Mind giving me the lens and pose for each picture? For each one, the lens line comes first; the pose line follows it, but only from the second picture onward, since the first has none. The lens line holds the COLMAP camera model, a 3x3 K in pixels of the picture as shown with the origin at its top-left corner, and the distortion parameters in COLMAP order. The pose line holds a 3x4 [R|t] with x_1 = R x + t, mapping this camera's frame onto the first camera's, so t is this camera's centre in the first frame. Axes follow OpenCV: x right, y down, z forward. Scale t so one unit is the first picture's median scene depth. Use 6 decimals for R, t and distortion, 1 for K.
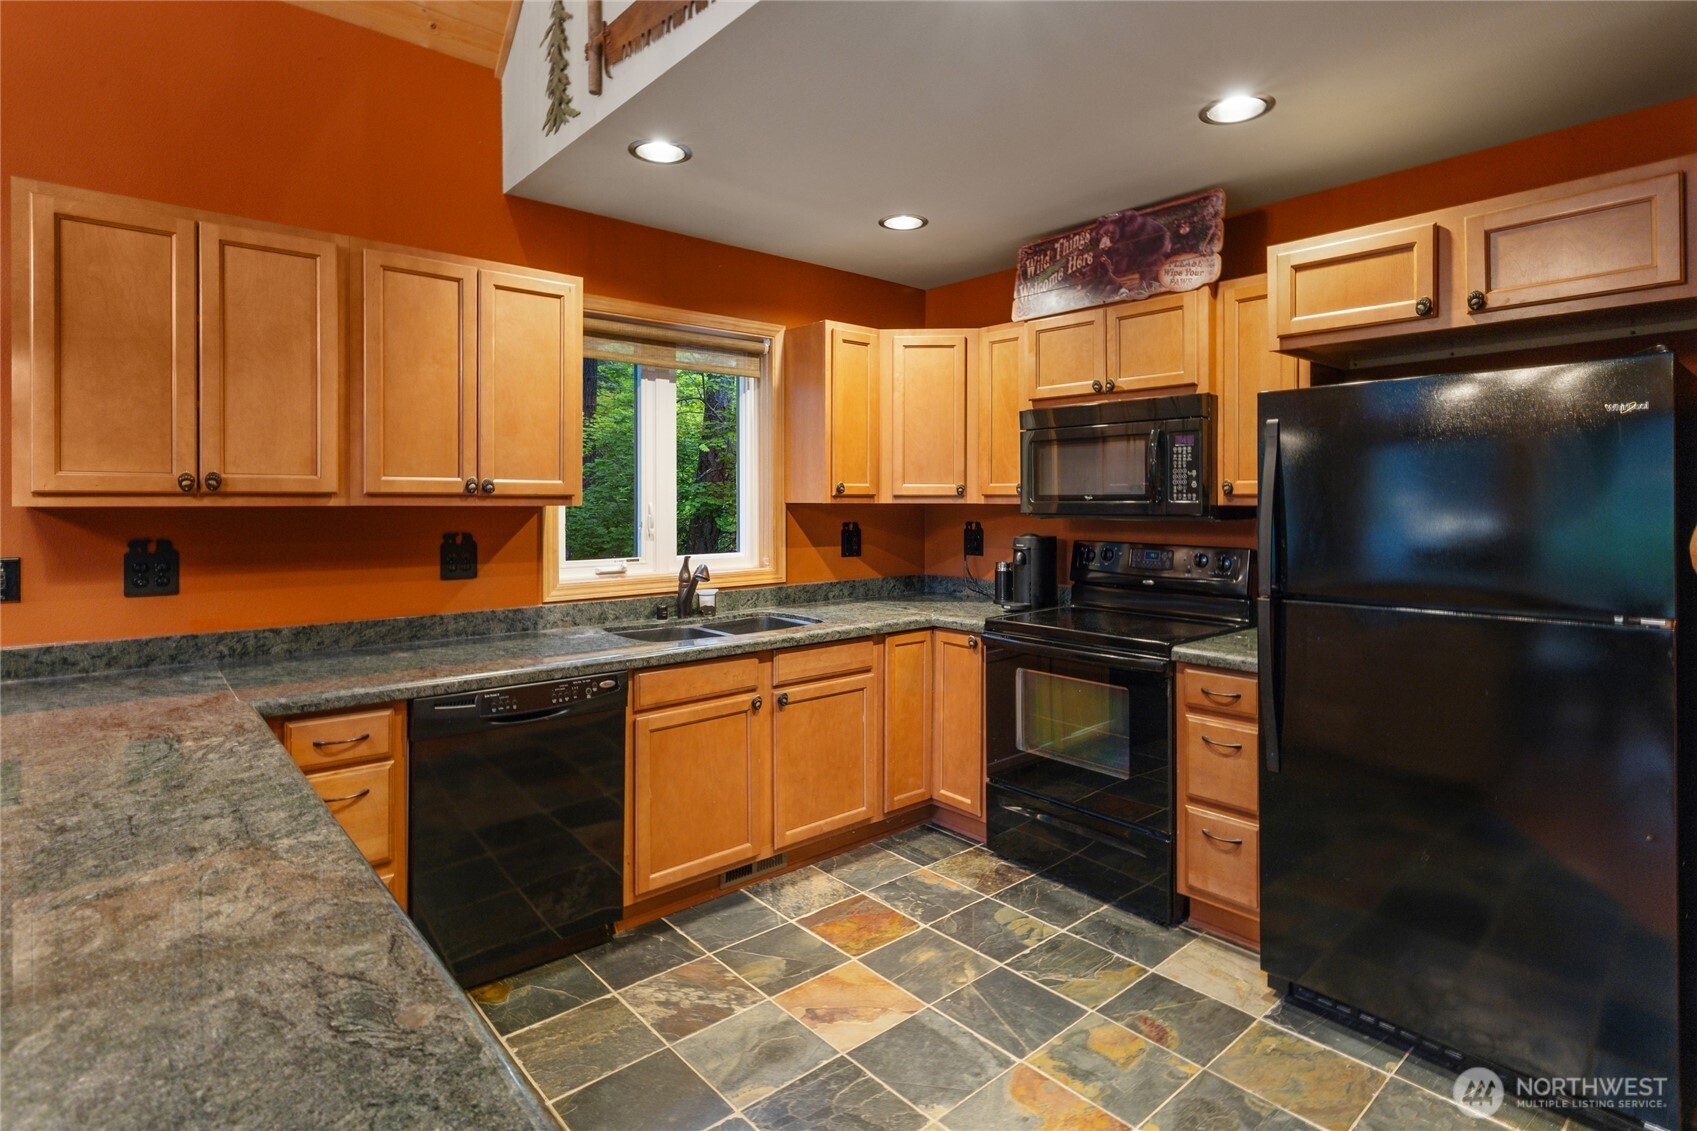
lens RADIAL K [[813.0, 0, 820.0], [0, 813.0, 496.9], [0, 0, 1]] dist [-0.000505, 0.000014]
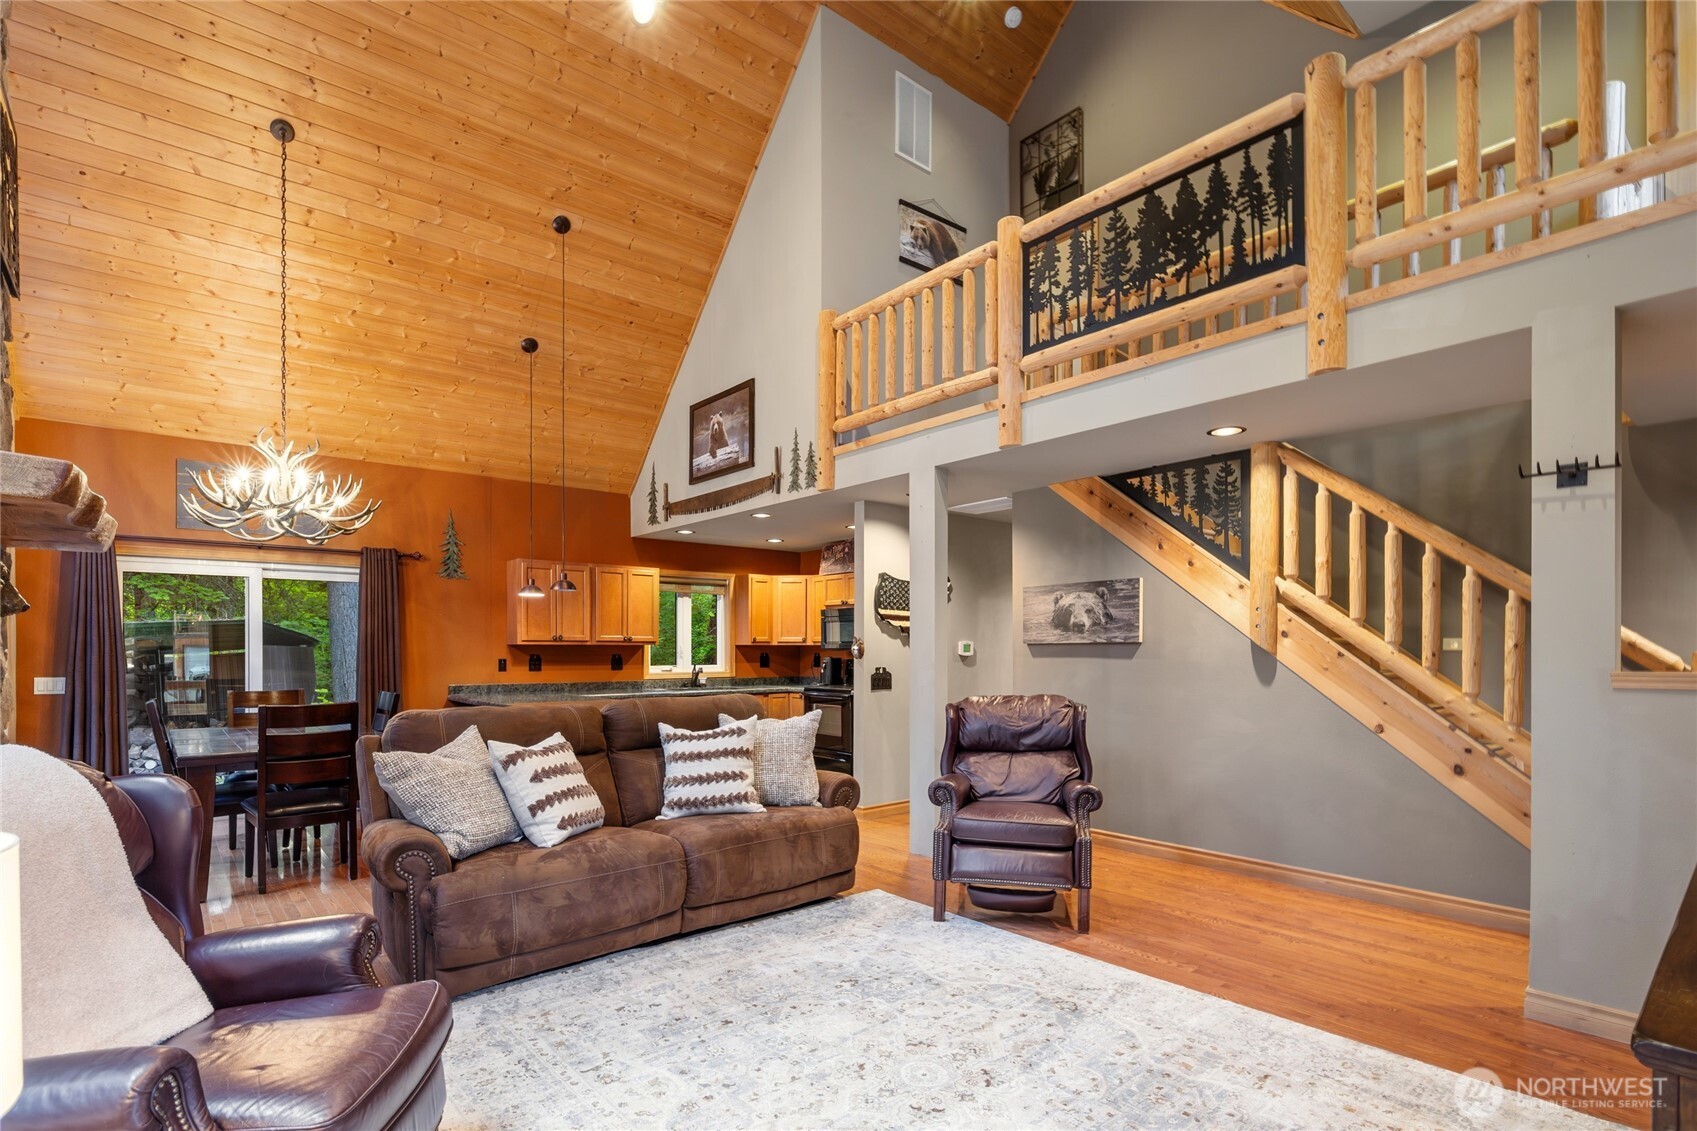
lens RADIAL K [[851.0, 0, 847.0], [0, 851.0, 653.2], [0, 0, 1]] dist [0.000784, 0.000381]
pose [[0.999991, 0.000373, -0.004144, 0.398964], [-0.000340, 0.999969, 0.007896, 0.014790], [0.004147, -0.007894, 0.999960, -2.062321]]
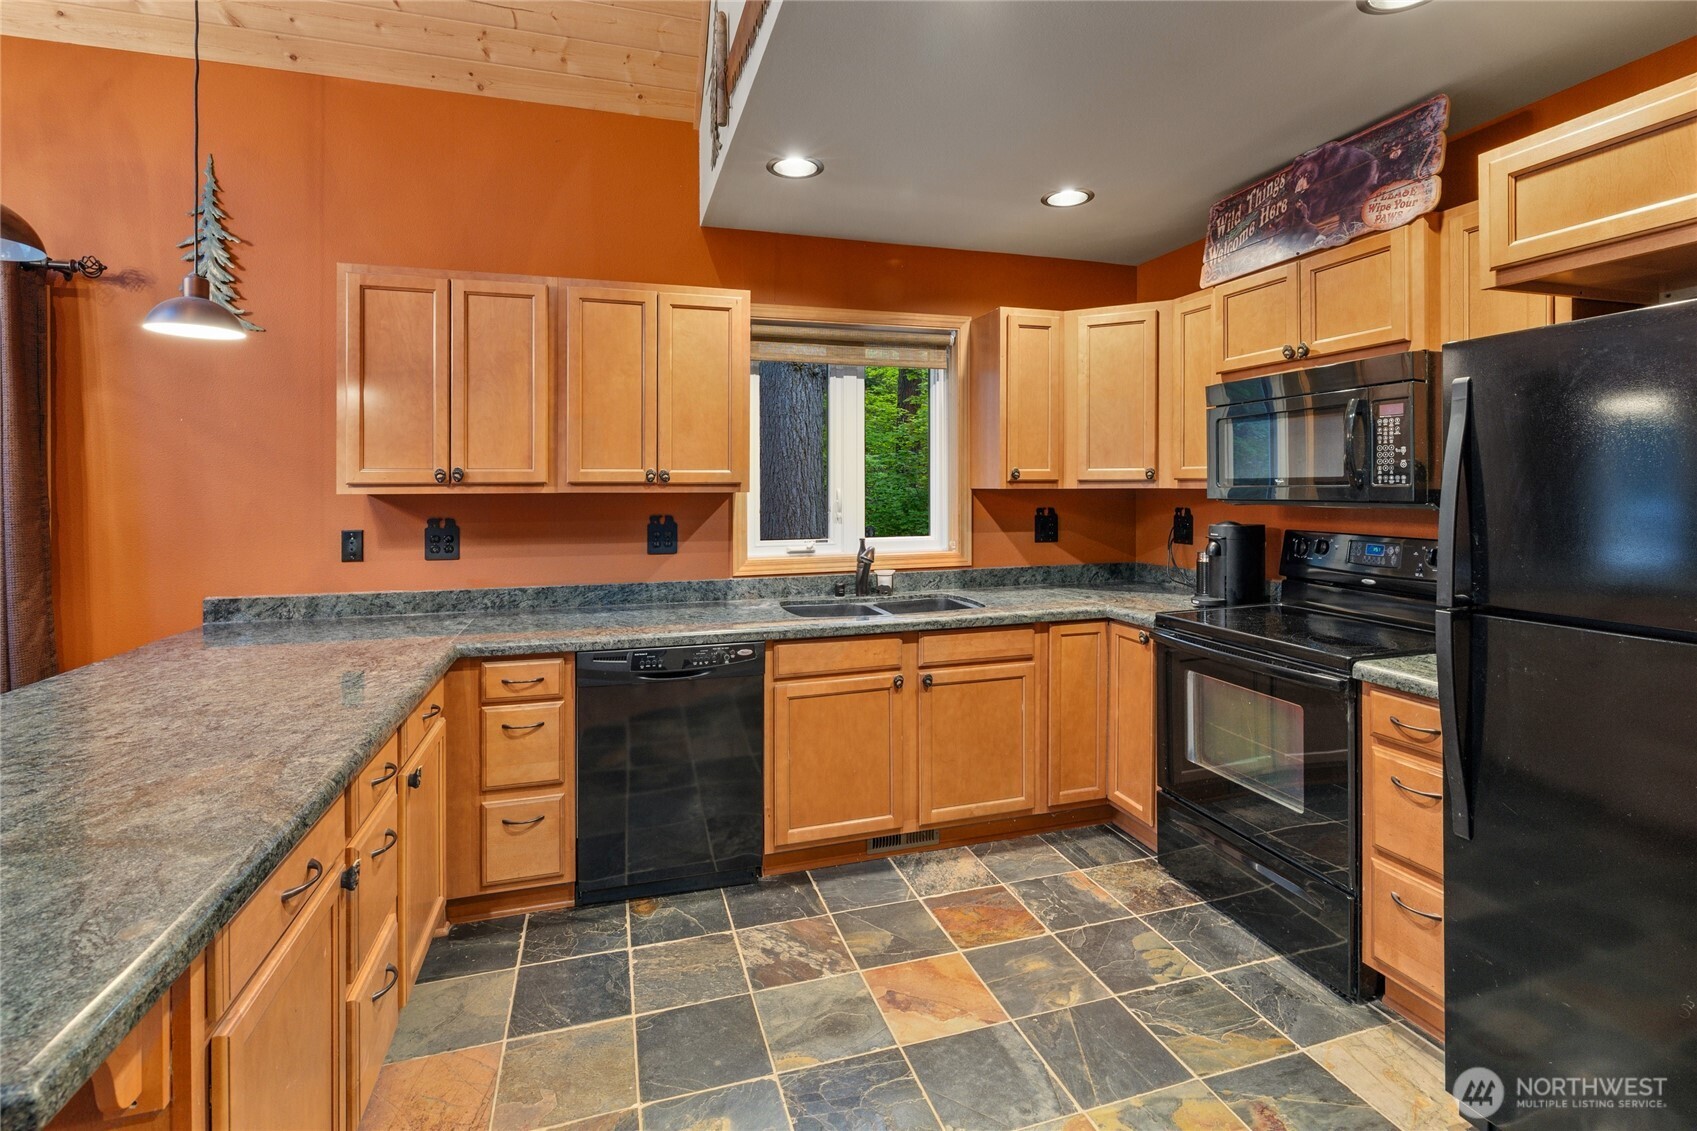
lens RADIAL K [[732.2, 0, 862.6], [0, 732.2, 483.3], [0, 0, 1]] dist [-0.004853, 0.000417]
pose [[0.923430, -0.007101, -0.383701, 0.237983], [0.007361, 0.999973, -0.000791, 0.000381], [0.383696, -0.002094, 0.923457, 0.117463]]
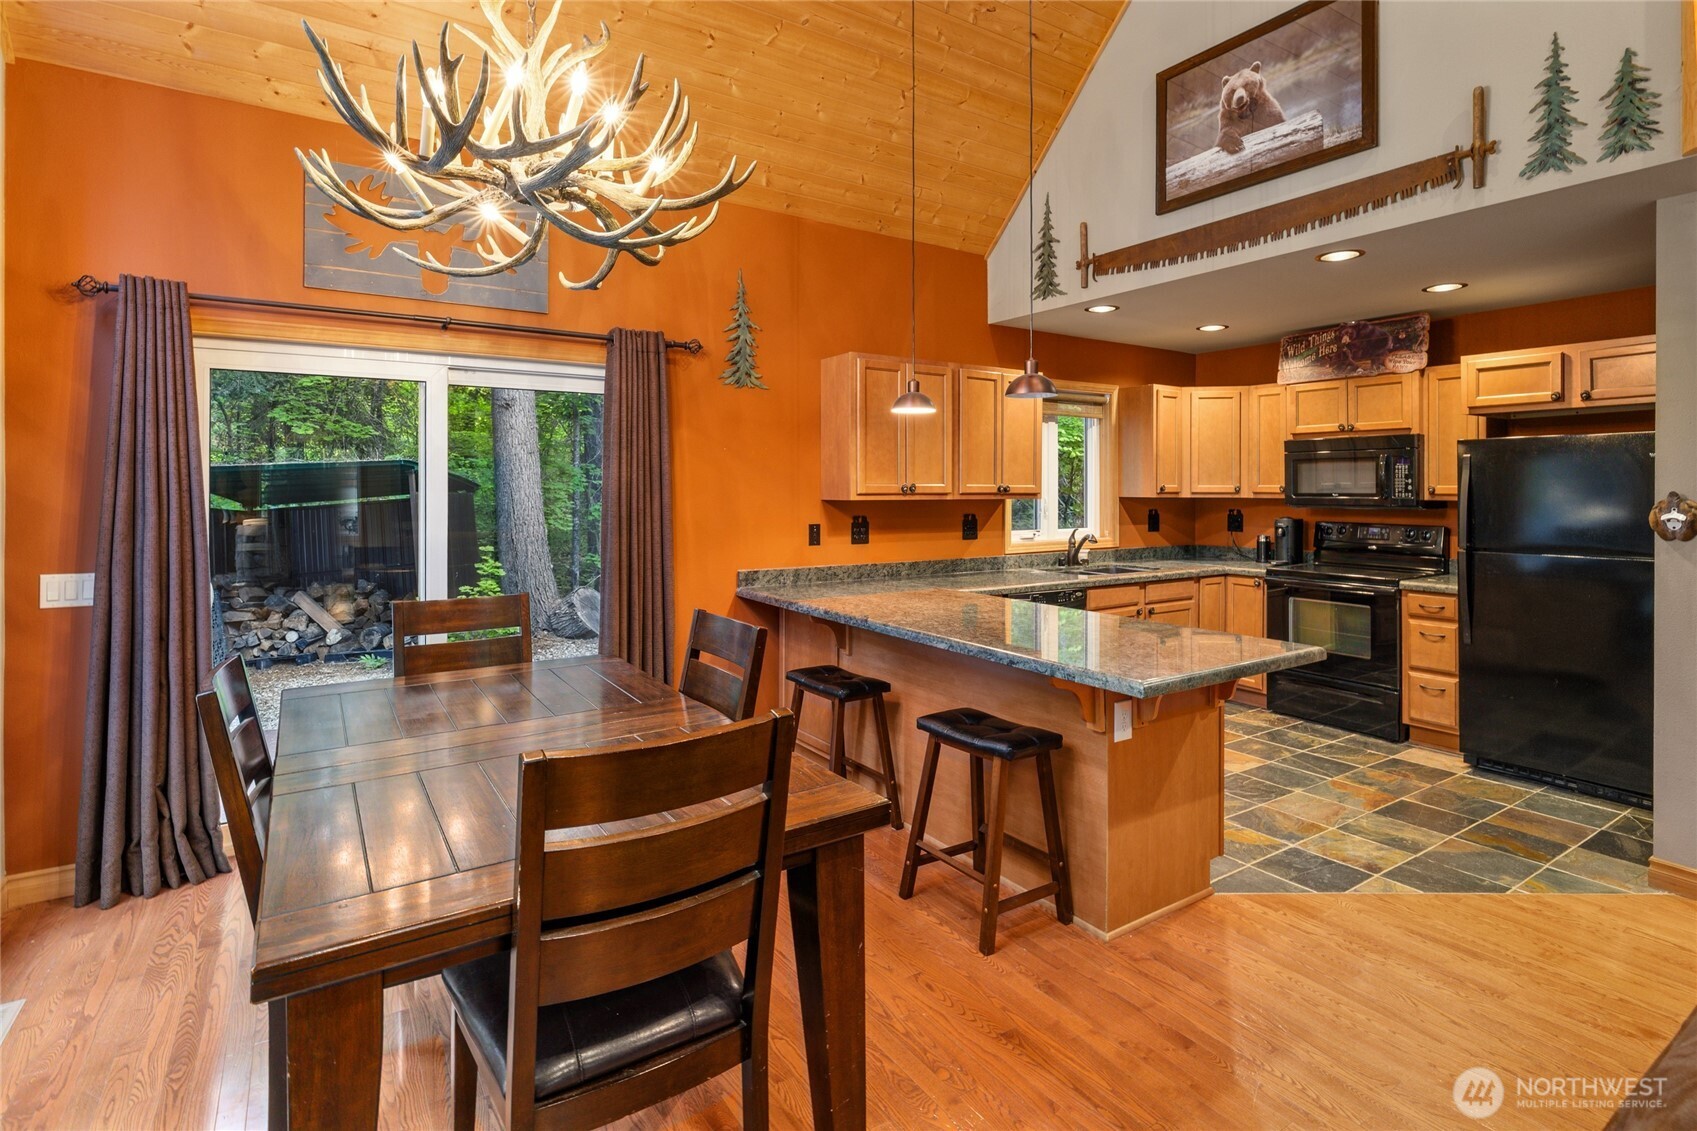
lens RADIAL K [[800.3, 0, 815.2], [0, 800.3, 482.2], [0, 0, 1]] dist [0.001663, -0.005392]
pose [[0.991850, 0.001159, -0.127402, -0.552605], [-0.001395, 0.999997, -0.001767, -0.022844], [0.127400, 0.001930, 0.991850, -0.804759]]
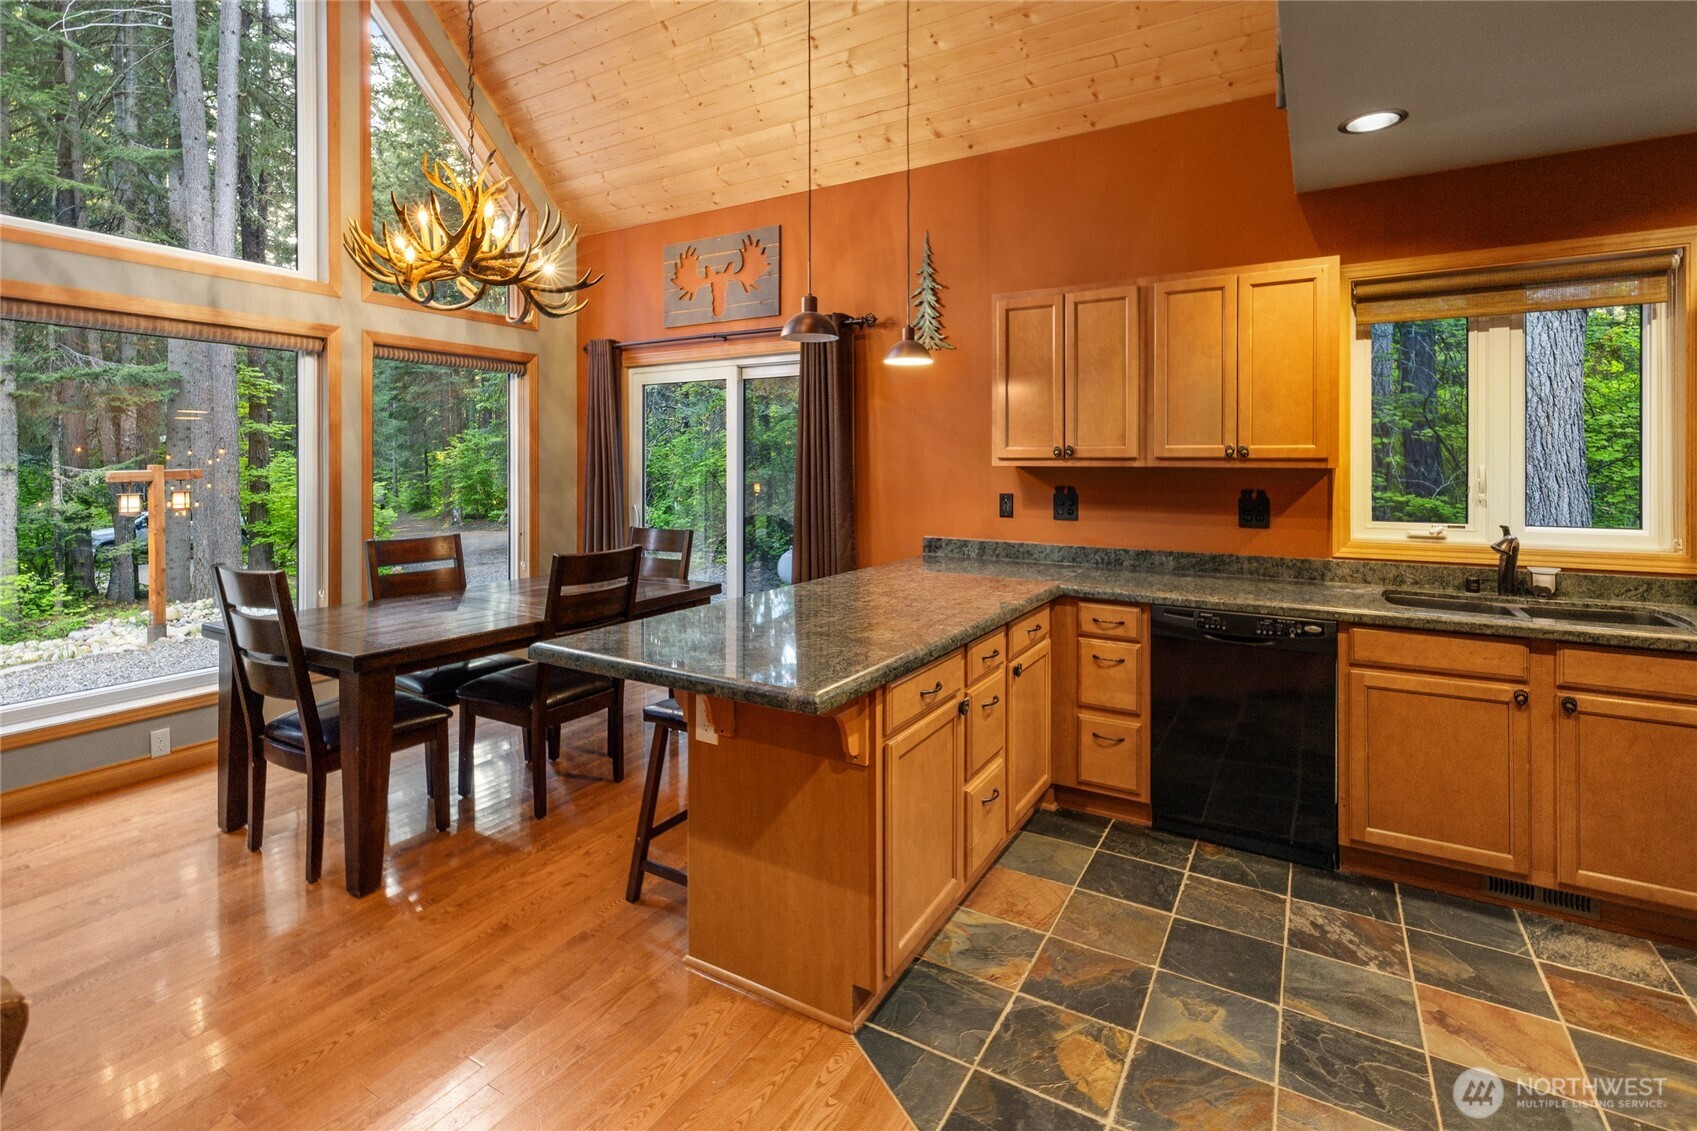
lens RADIAL K [[826.9, 0, 873.4], [0, 826.9, 448.8], [0, 0, 1]] dist [0.002775, 0.001400]
pose [[0.331733, -0.014340, -0.943264, 0.523455], [0.003844, 0.999897, -0.013849, -0.001541], [0.943365, 0.000968, 0.331754, 0.056092]]
